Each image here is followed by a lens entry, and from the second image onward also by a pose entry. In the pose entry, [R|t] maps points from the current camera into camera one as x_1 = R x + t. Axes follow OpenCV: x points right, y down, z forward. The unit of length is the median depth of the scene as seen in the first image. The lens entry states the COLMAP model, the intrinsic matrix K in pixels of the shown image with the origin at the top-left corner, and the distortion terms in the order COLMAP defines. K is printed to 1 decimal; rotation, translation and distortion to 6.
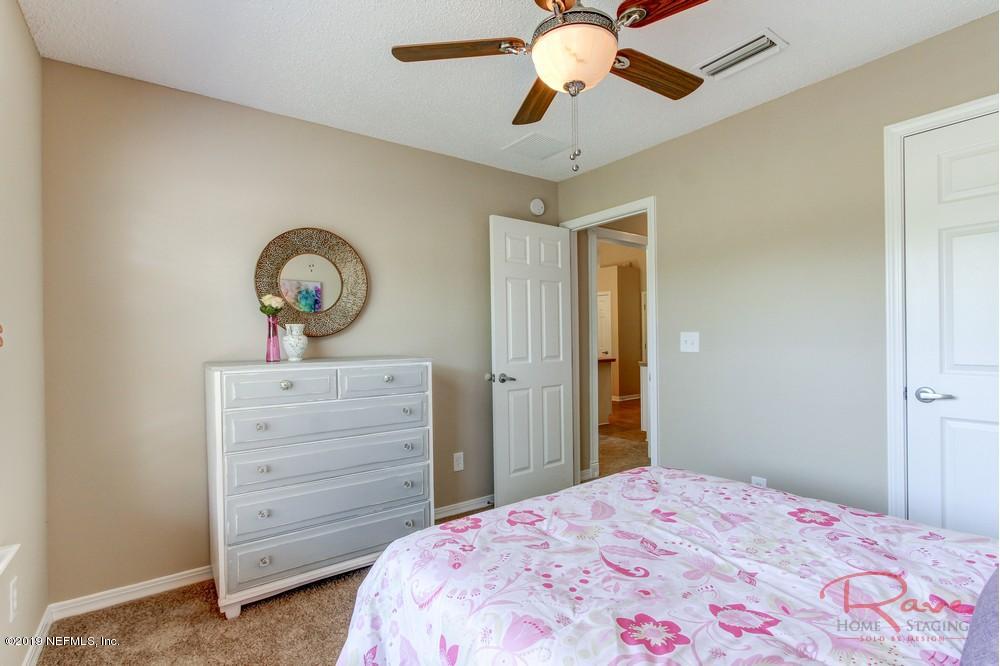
lens RADIAL K [[464.3, 0, 501.2], [0, 464.3, 337.7], [0, 0, 1]] dist [-0.007801, 0.002152]
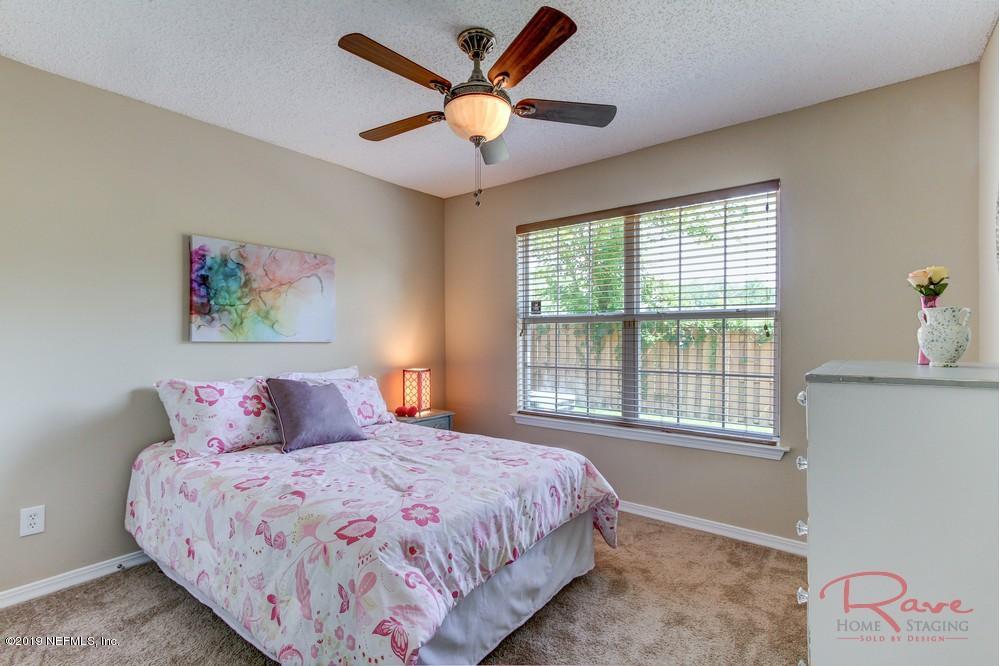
lens RADIAL K [[464.3, 0, 513.4], [0, 464.3, 338.4], [0, 0, 1]] dist [-0.007801, 0.002152]
pose [[-0.953307, 0.018554, -0.301433, 0.497452], [0.017945, 0.999828, 0.004788, -0.003036], [0.301470, -0.000845, -0.953475, 2.440420]]
